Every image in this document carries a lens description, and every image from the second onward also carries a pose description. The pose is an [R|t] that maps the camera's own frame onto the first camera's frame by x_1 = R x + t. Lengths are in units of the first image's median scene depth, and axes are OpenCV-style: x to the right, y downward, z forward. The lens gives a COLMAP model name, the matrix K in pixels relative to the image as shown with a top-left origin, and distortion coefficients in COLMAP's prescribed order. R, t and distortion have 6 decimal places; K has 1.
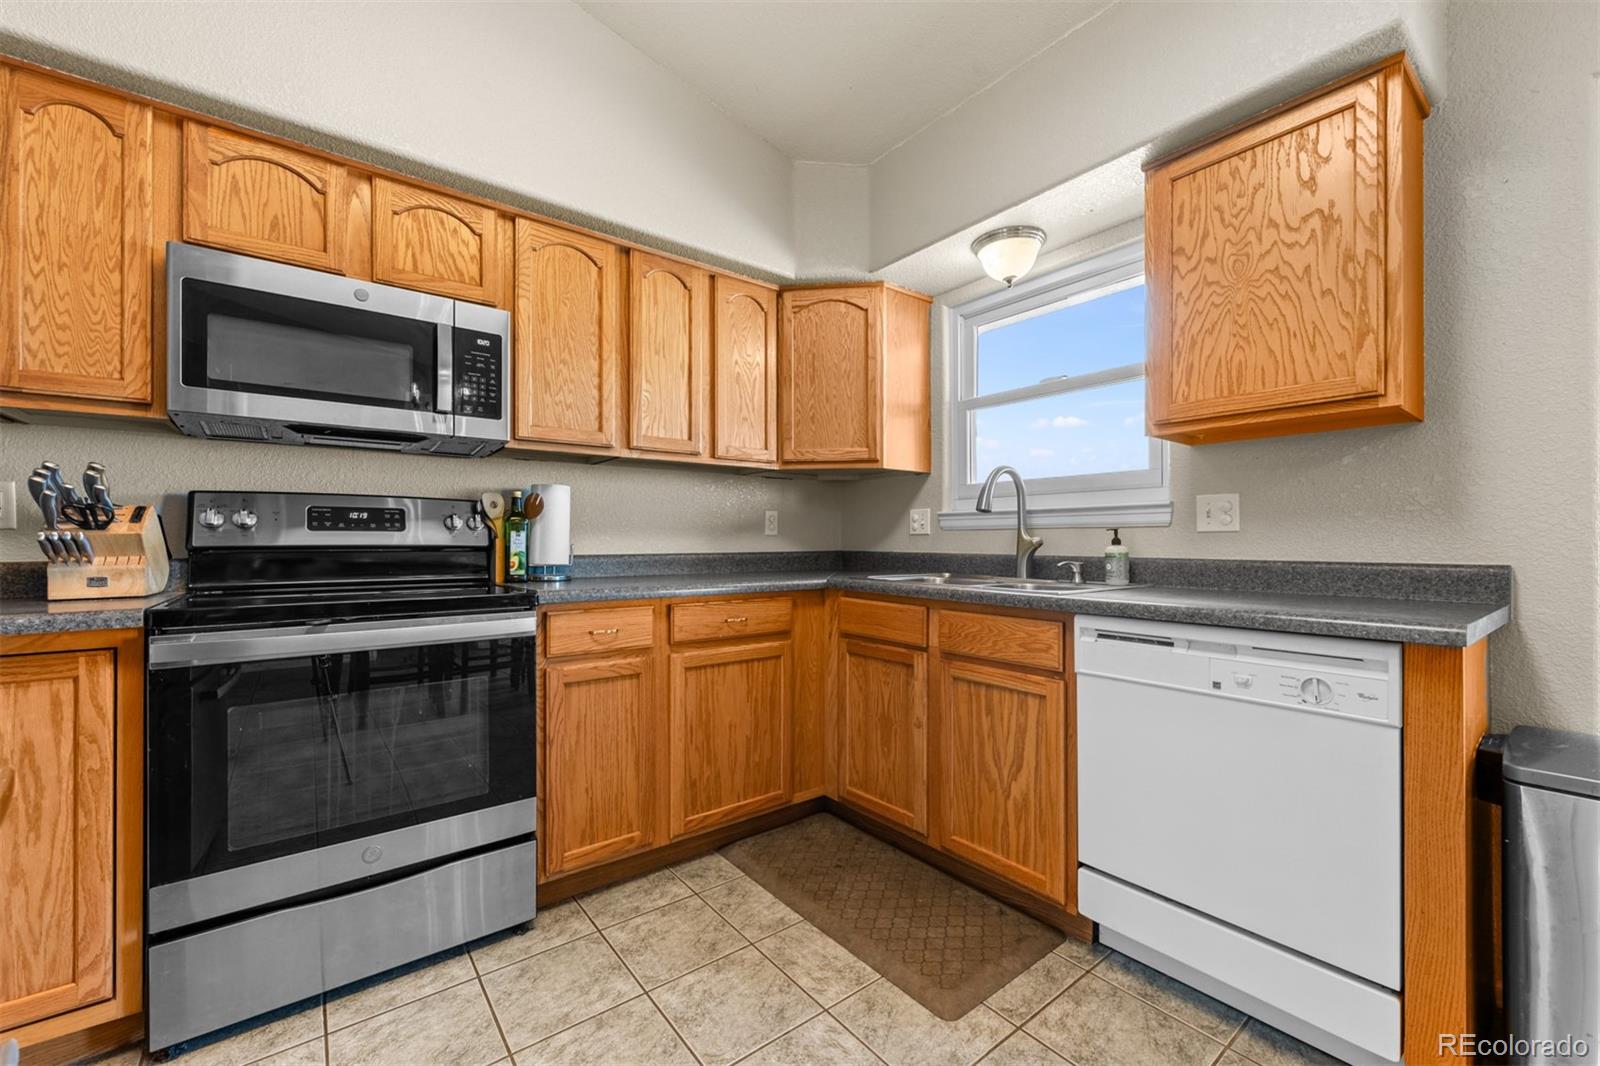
lens RADIAL K [[642.5, 0, 801.4], [0, 642.5, 536.5], [0, 0, 1]] dist [-0.003421, -0.000778]
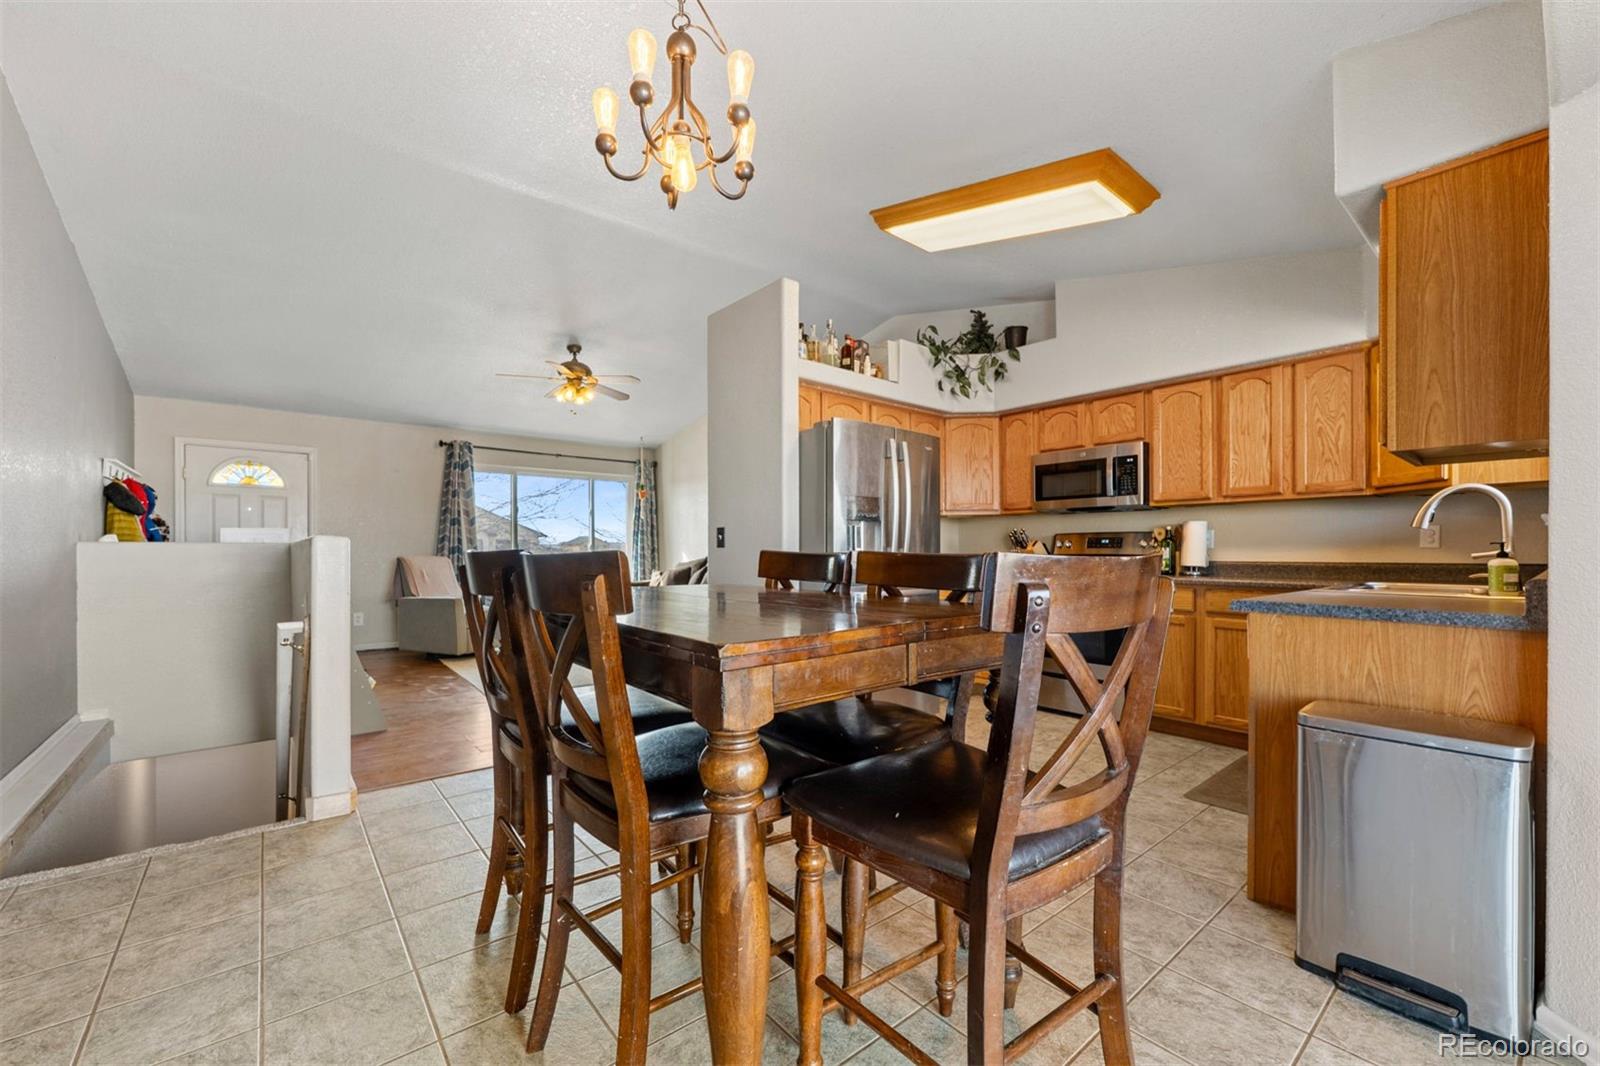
lens RADIAL K [[642.5, 0, 798.1], [0, 642.5, 544.2], [0, 0, 1]] dist [-0.003421, -0.000778]
pose [[0.035588, -0.010498, -0.999311, 1.376699], [0.009826, 0.999900, -0.010155, -0.009415], [0.999318, -0.009458, 0.035688, -0.158085]]
